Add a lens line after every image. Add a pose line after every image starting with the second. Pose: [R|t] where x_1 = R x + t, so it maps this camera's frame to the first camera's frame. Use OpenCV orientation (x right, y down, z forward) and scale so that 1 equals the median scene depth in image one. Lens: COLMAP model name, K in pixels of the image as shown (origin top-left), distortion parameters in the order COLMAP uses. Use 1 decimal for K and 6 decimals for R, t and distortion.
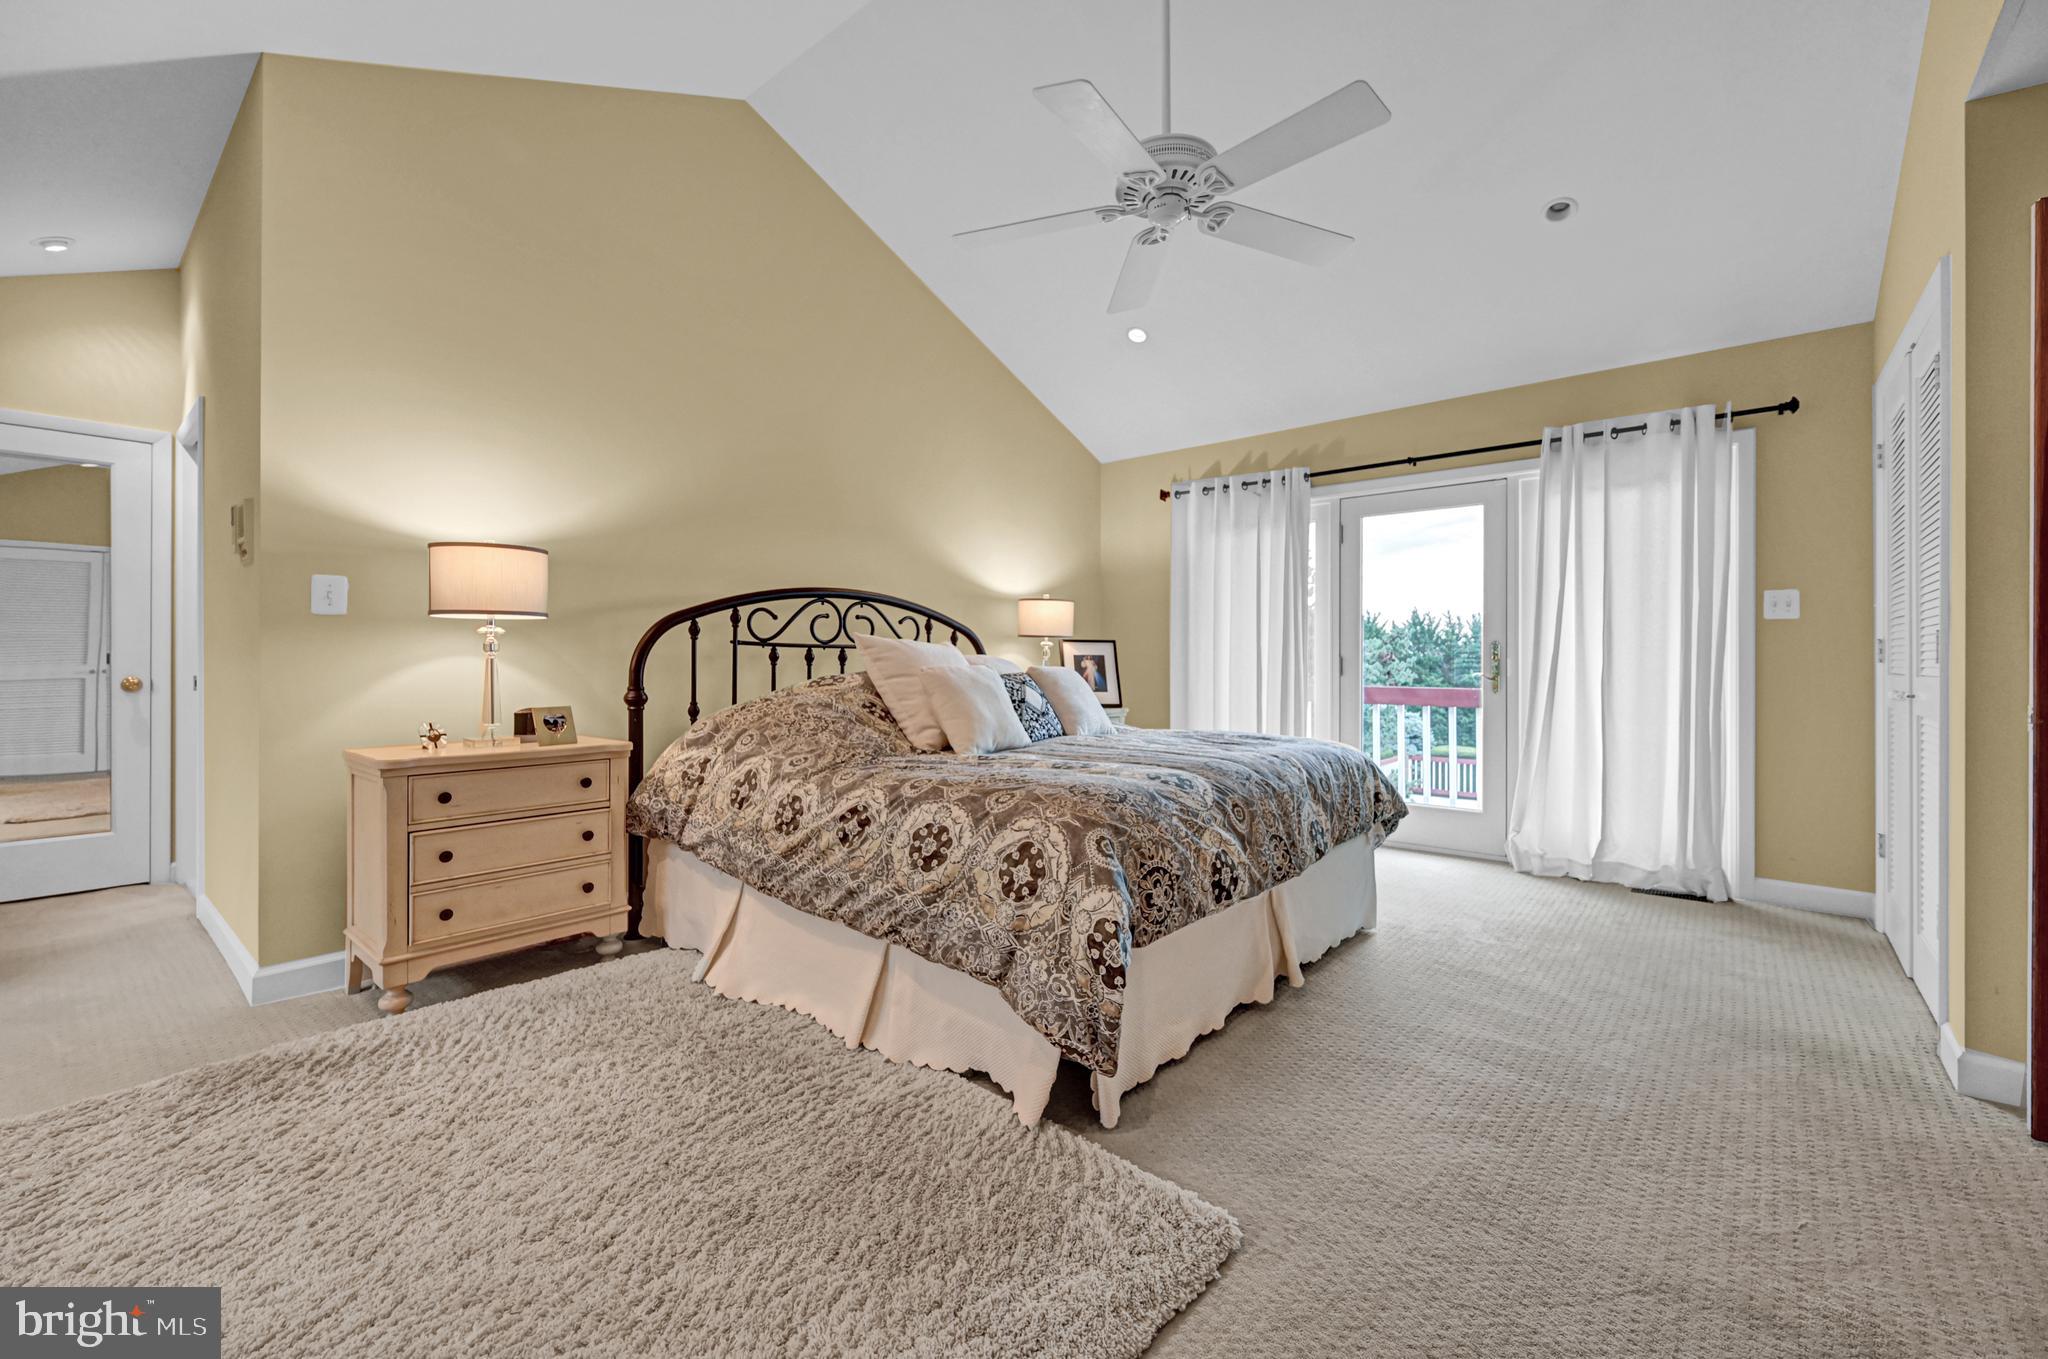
lens RADIAL K [[830.8, 0, 1019.3], [0, 830.8, 674.8], [0, 0, 1]] dist [0.002367, -0.000334]
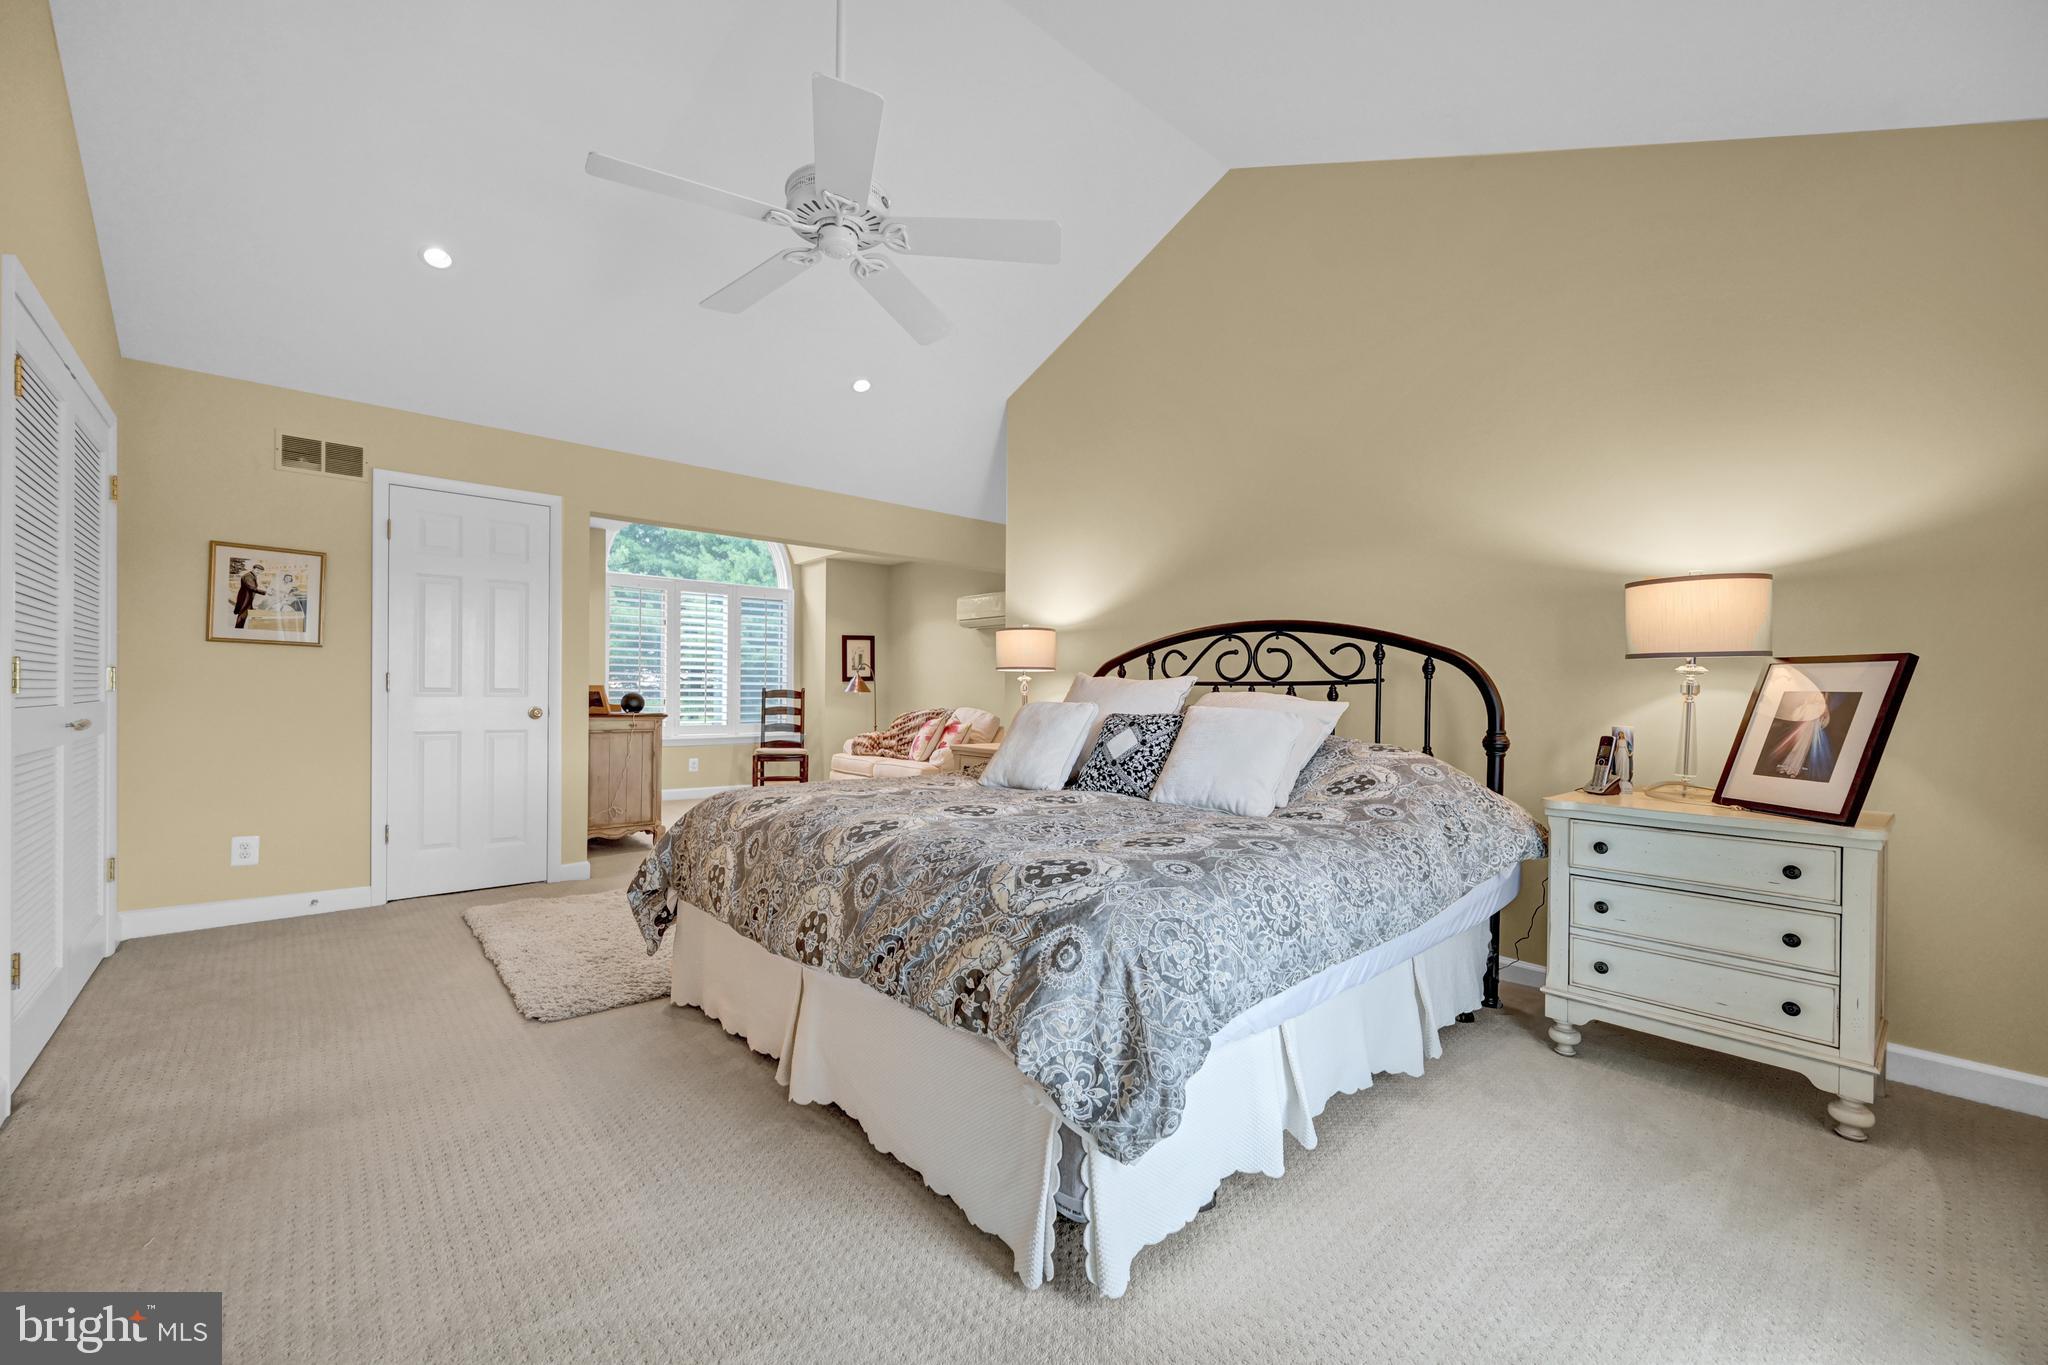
lens RADIAL K [[839.7, 0, 1020.6], [0, 839.7, 689.3], [0, 0, 1]] dist [0.003775, 0.000295]
pose [[-0.159698, -0.013192, -0.987078, 0.734785], [-0.032836, 0.999428, -0.008044, -0.012795], [0.986620, 0.031127, -0.160040, 0.897534]]
